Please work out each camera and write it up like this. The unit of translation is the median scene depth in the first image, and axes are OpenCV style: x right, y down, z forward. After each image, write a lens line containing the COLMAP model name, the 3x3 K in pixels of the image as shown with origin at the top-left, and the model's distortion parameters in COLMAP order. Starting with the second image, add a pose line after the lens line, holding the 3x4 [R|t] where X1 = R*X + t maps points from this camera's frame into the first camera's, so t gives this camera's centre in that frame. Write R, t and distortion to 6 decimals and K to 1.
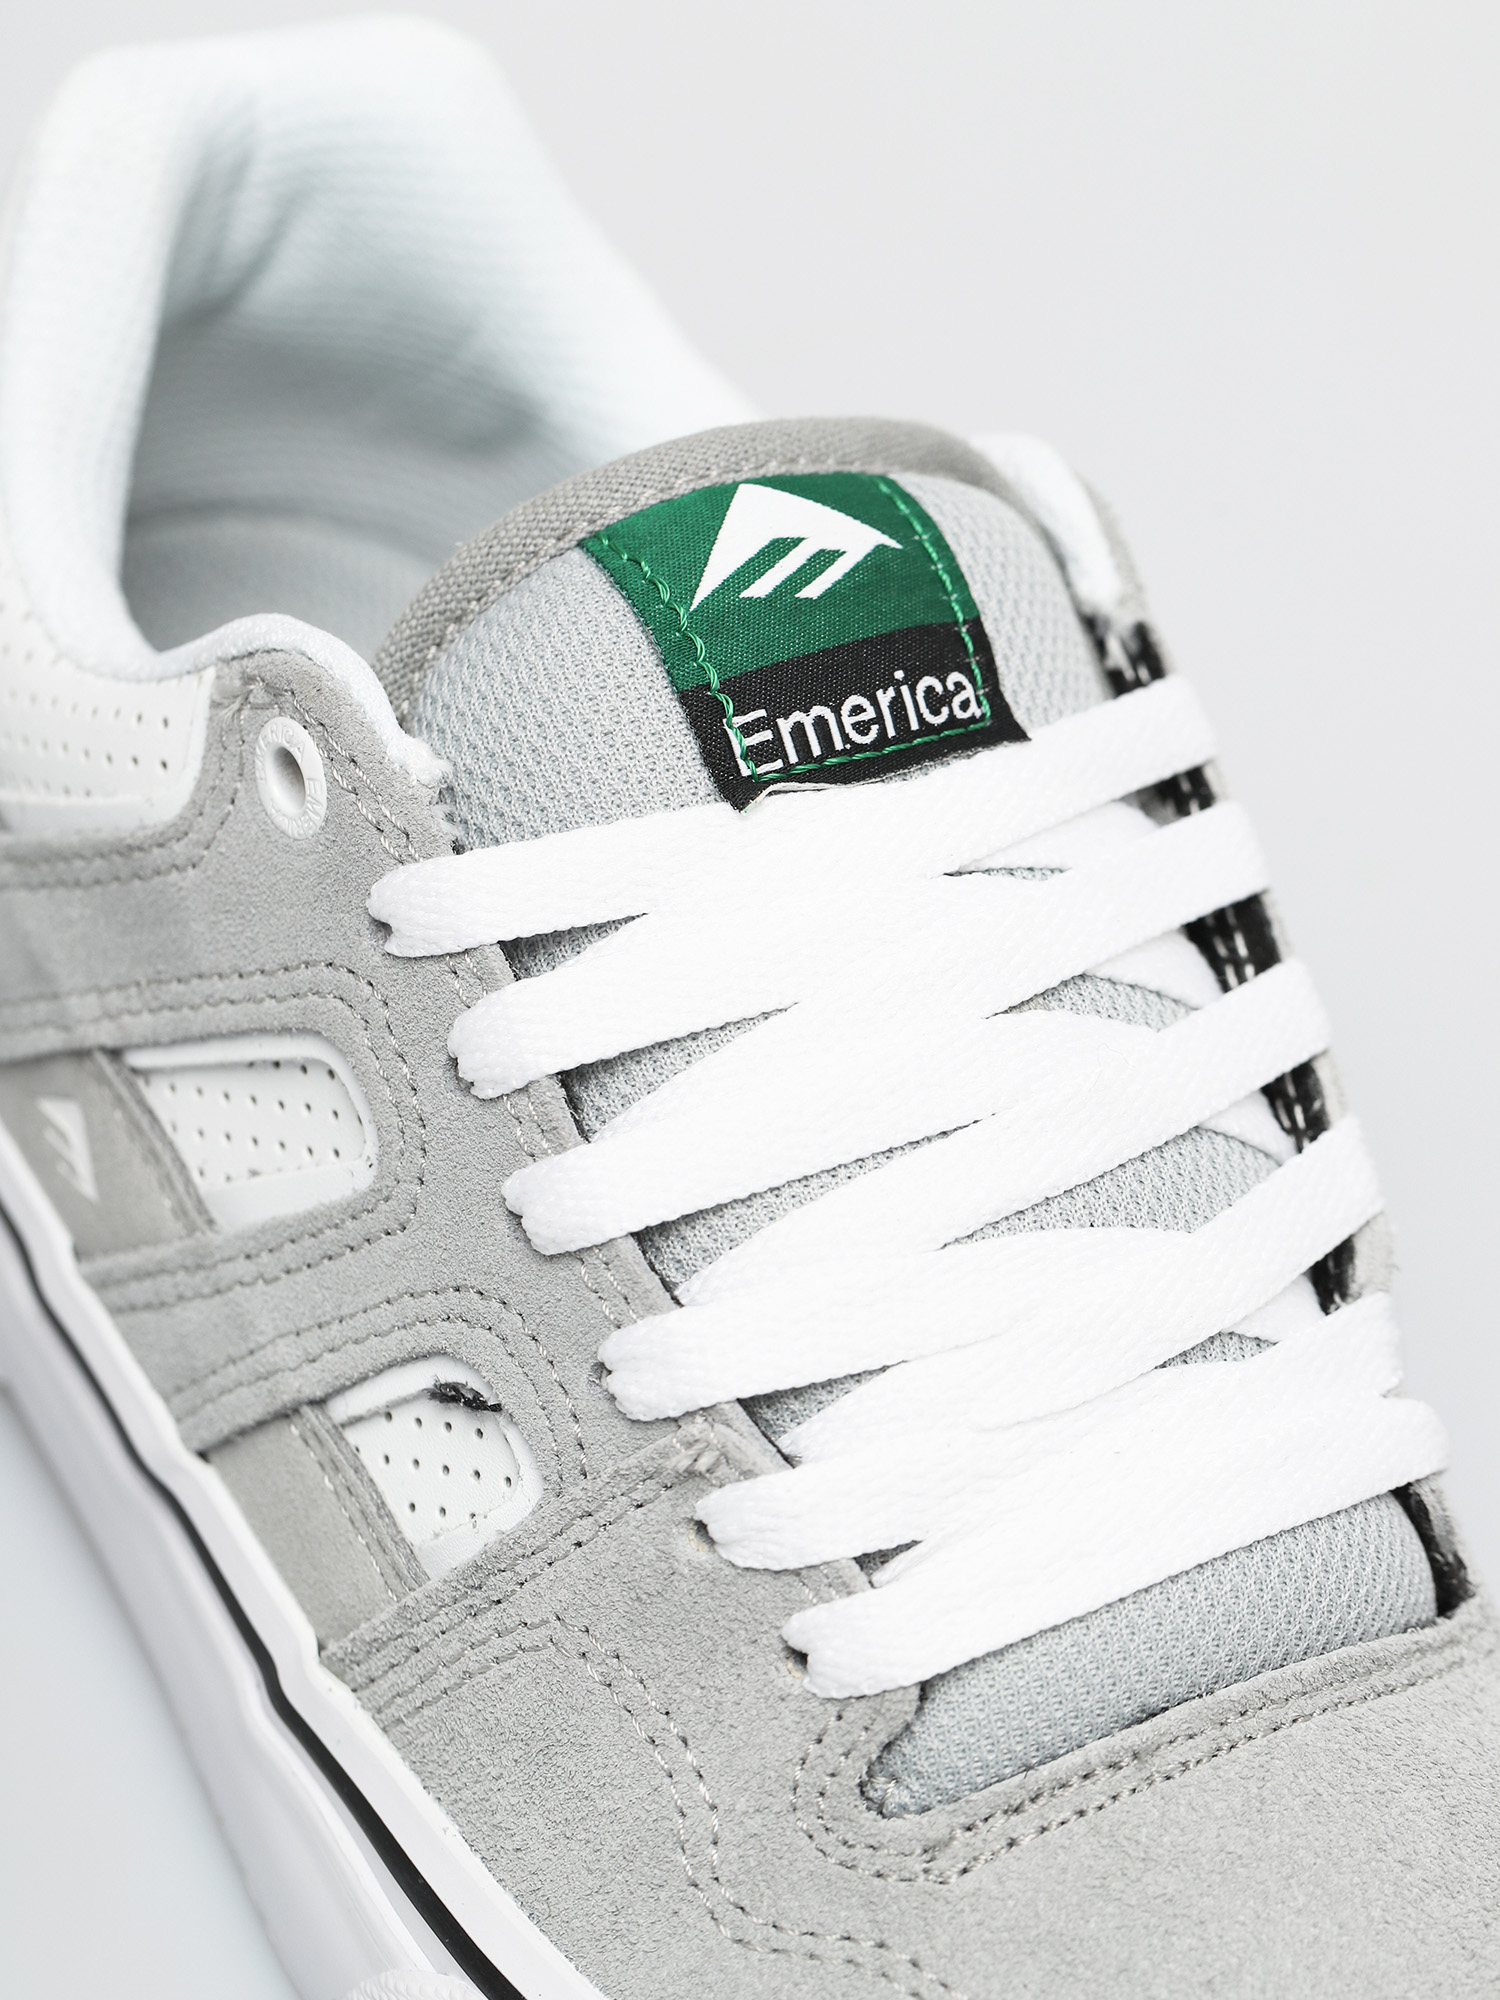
lens RADIAL K [[7379.5, 0, 750.0], [0, 7379.5, 1000.0], [0, 0, 1]] dist [0.006632, -0.740188]
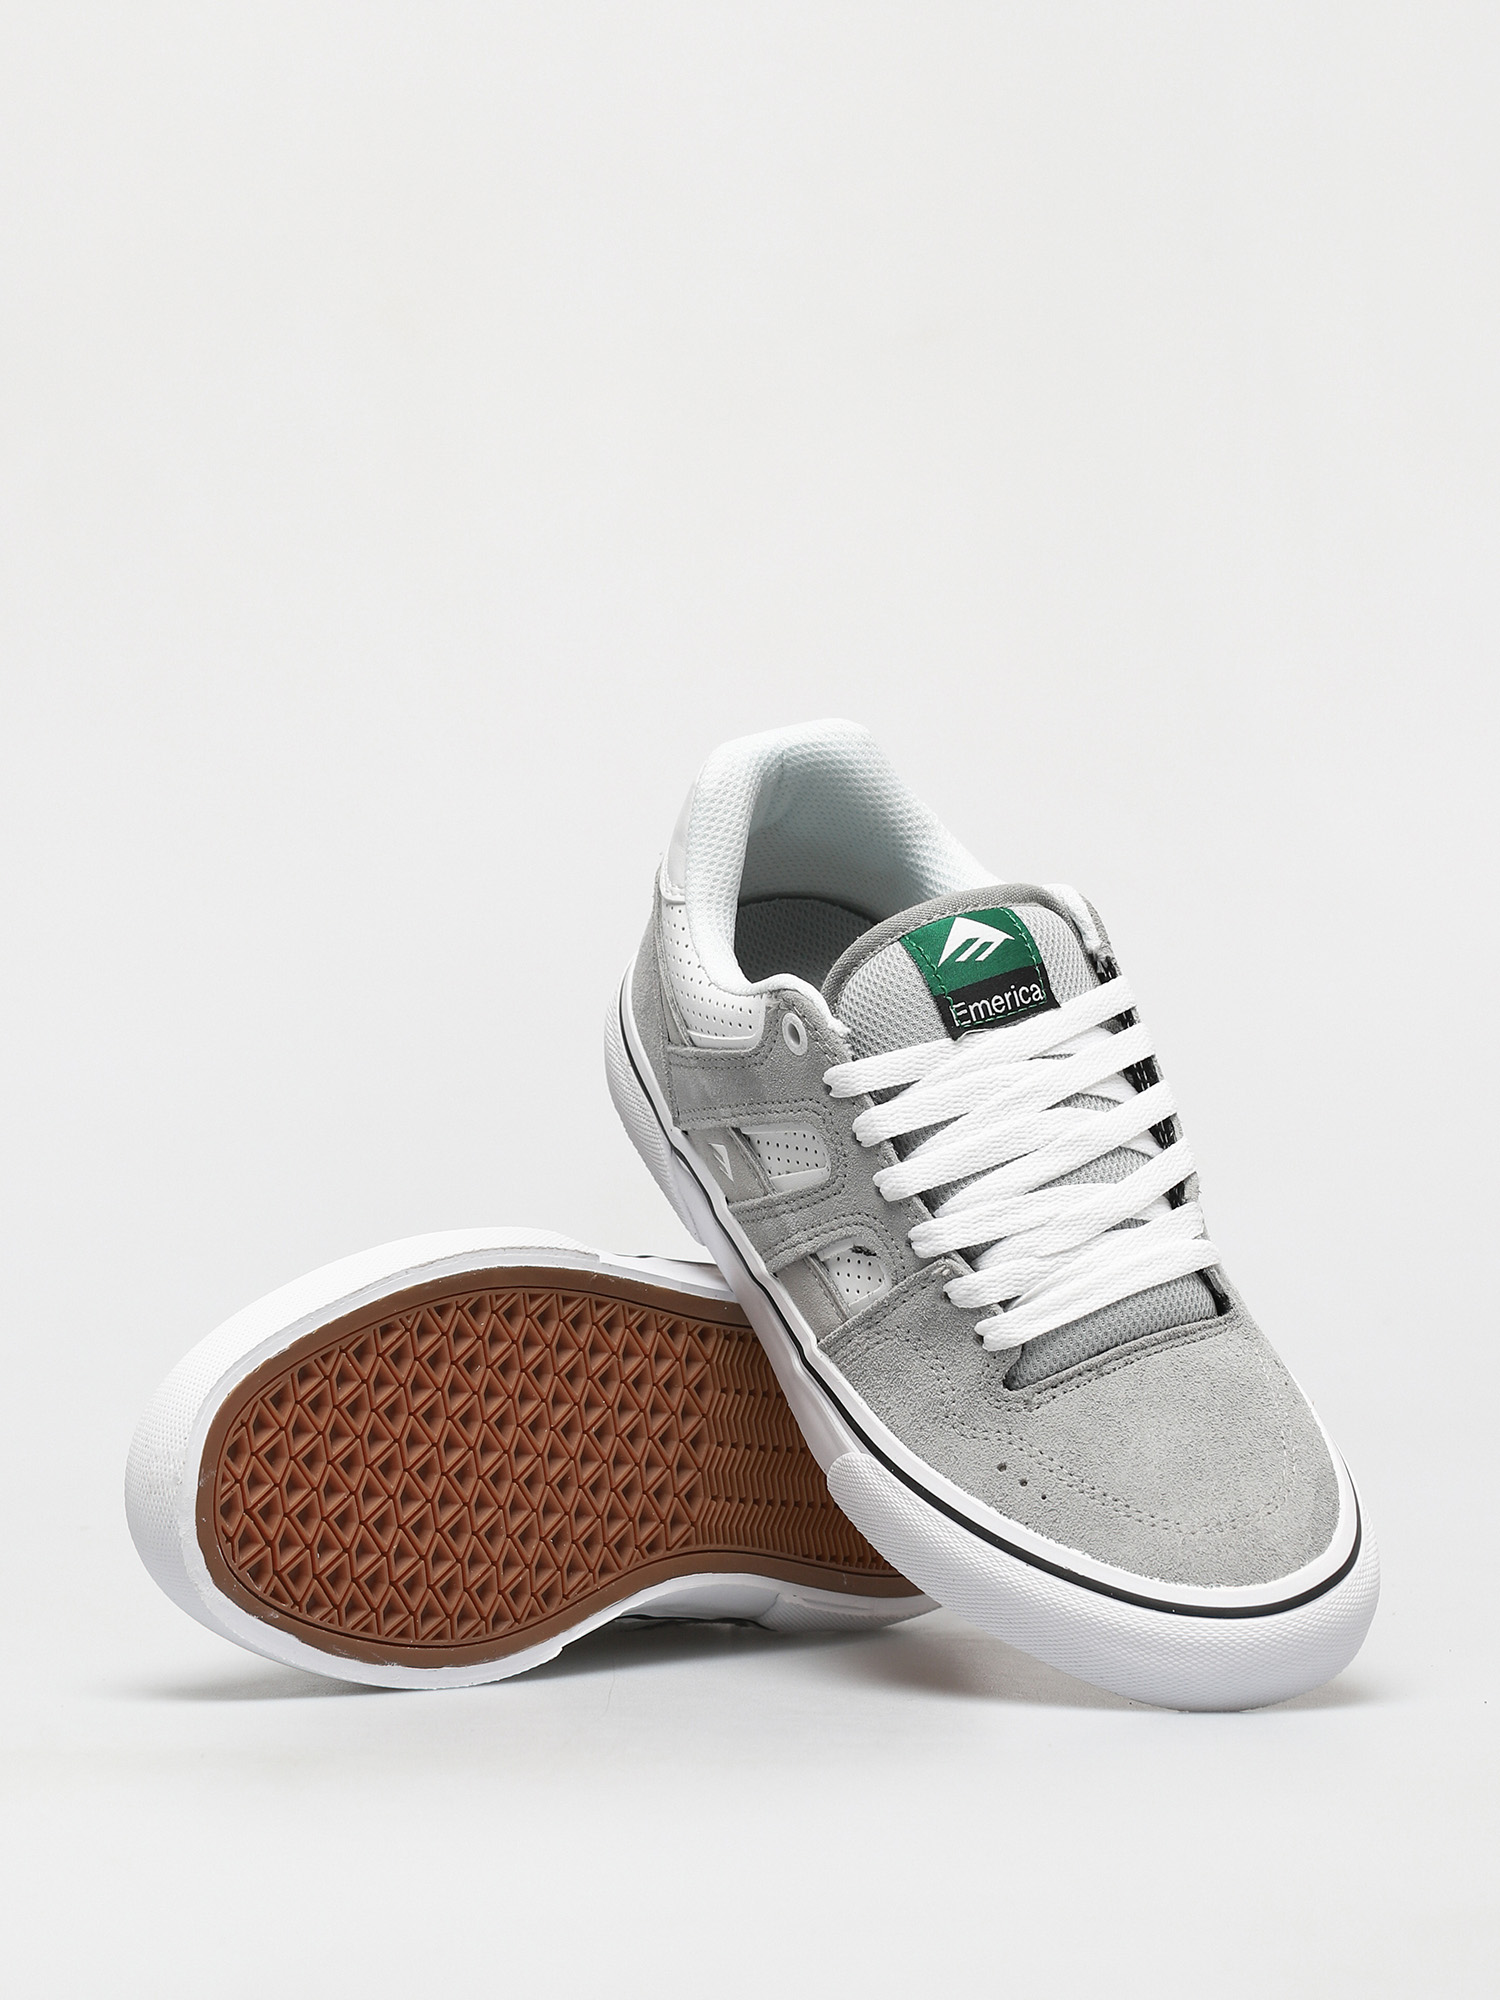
lens RADIAL K [[5640.9, 0, 704.4], [0, 5640.9, 999.2], [0, 0, 1]] dist [-2.207429, 0.005362]
pose [[0.994710, -0.031761, -0.097690, 0.110672], [0.033274, 0.999350, 0.013901, -0.072639], [0.097185, -0.017078, 0.995120, -1.108139]]
